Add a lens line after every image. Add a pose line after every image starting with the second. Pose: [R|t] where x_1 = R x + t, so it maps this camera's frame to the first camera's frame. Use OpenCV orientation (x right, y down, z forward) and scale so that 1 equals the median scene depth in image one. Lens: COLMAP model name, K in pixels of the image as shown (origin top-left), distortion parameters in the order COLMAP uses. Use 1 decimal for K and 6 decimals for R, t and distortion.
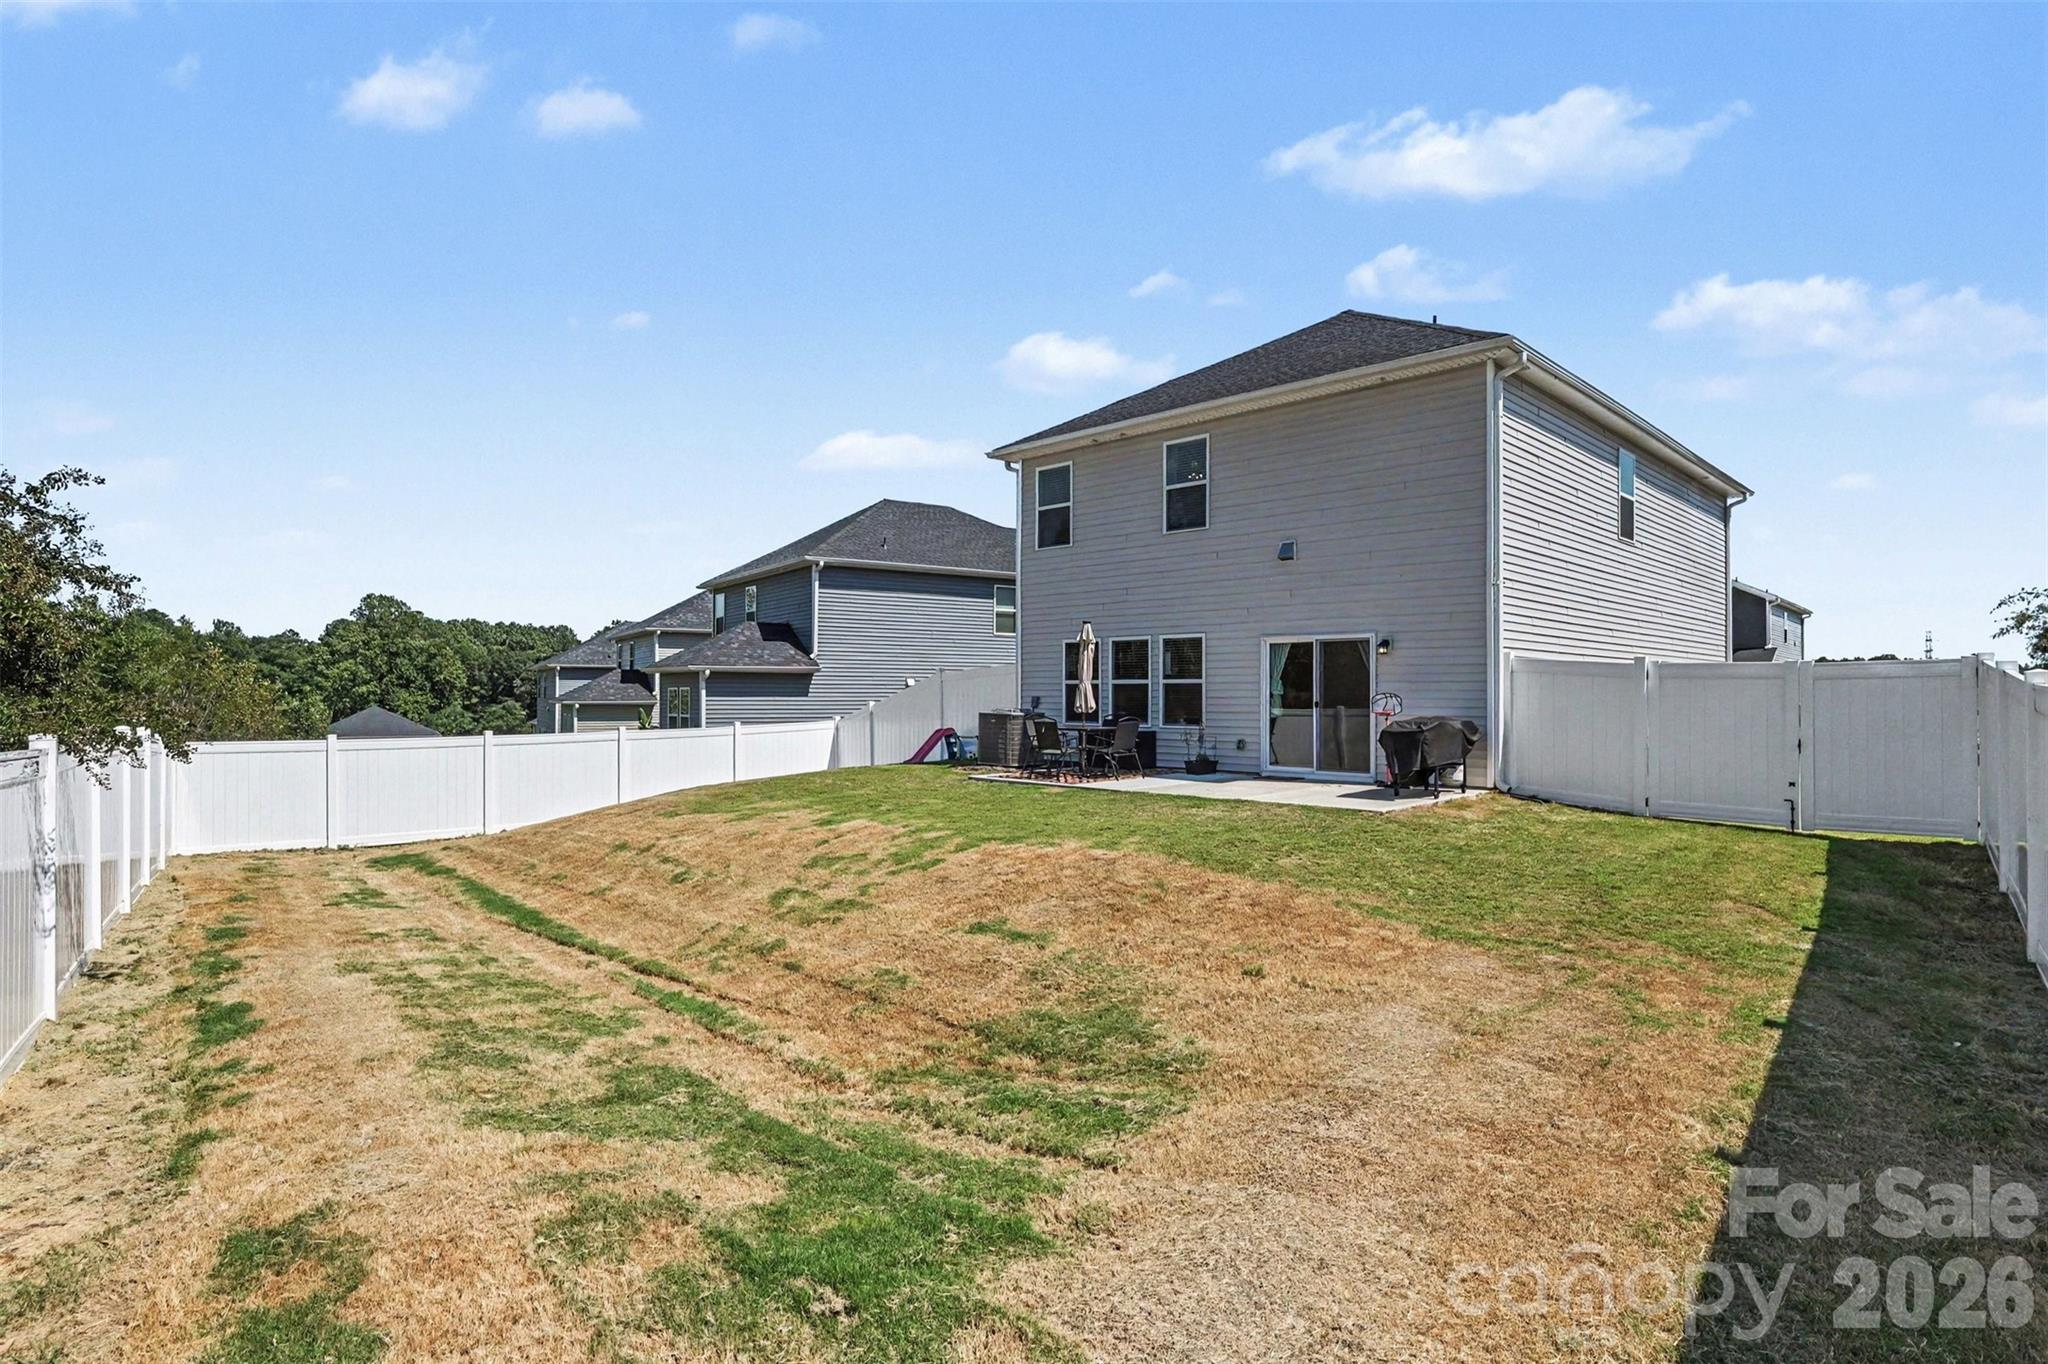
lens RADIAL K [[1040.0, 0, 1024.0], [0, 1040.0, 682.0], [0, 0, 1]] dist [-0.018413, -0.000185]
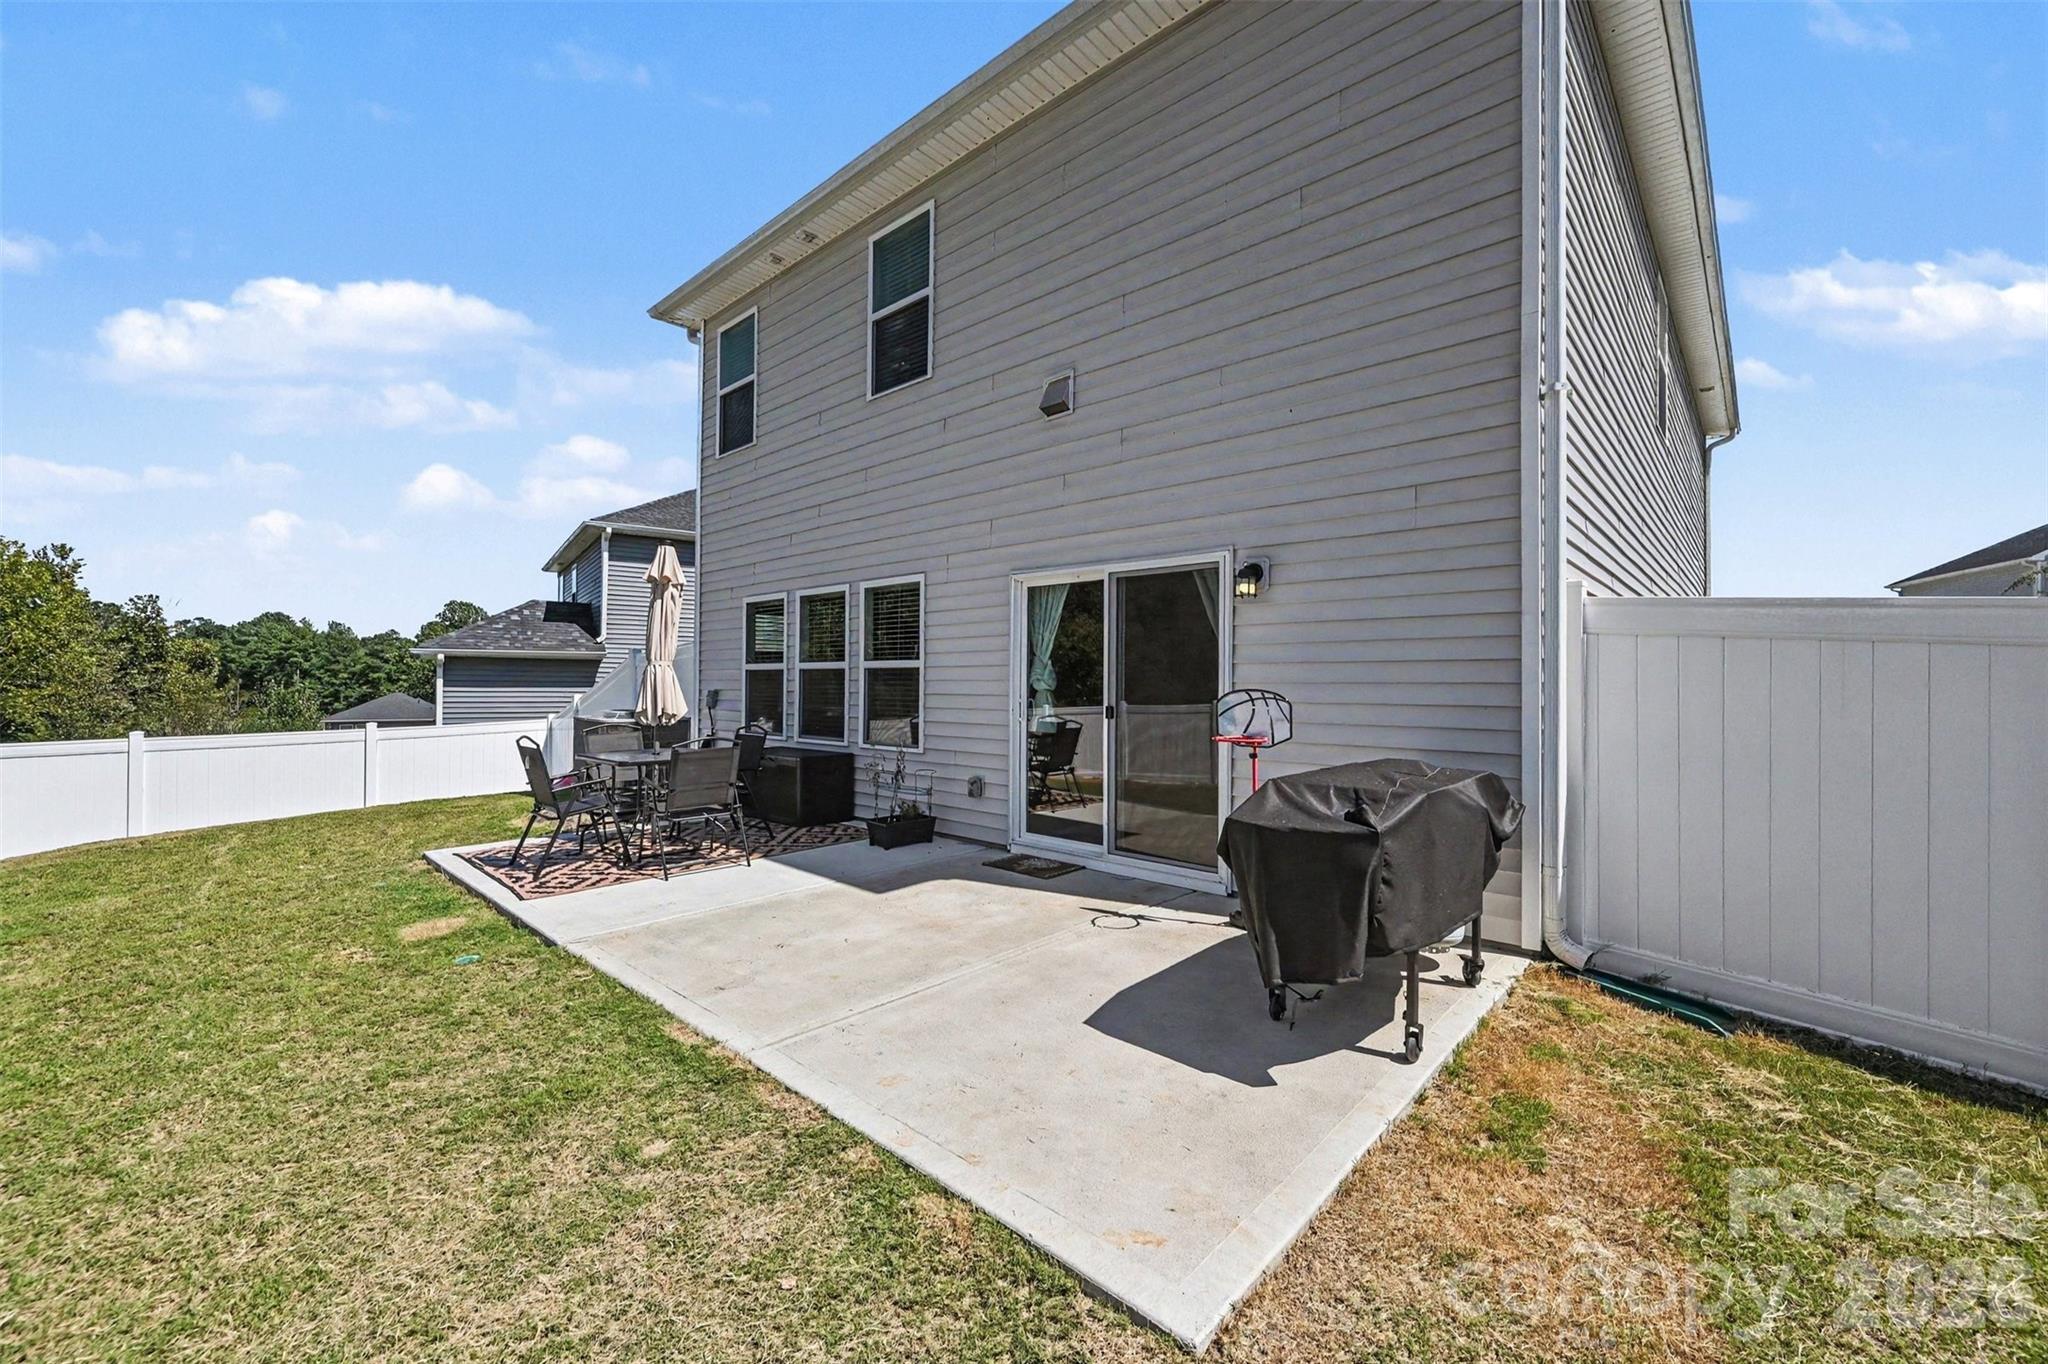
lens RADIAL K [[806.7, 0, 1027.8], [0, 806.7, 677.5], [0, 0, 1]] dist [-0.000802, -0.000244]
pose [[0.998957, 0.003591, 0.045524, 0.208619], [-0.003747, 0.999987, 0.003337, 0.004606], [-0.045511, -0.003505, 0.998958, 0.582774]]
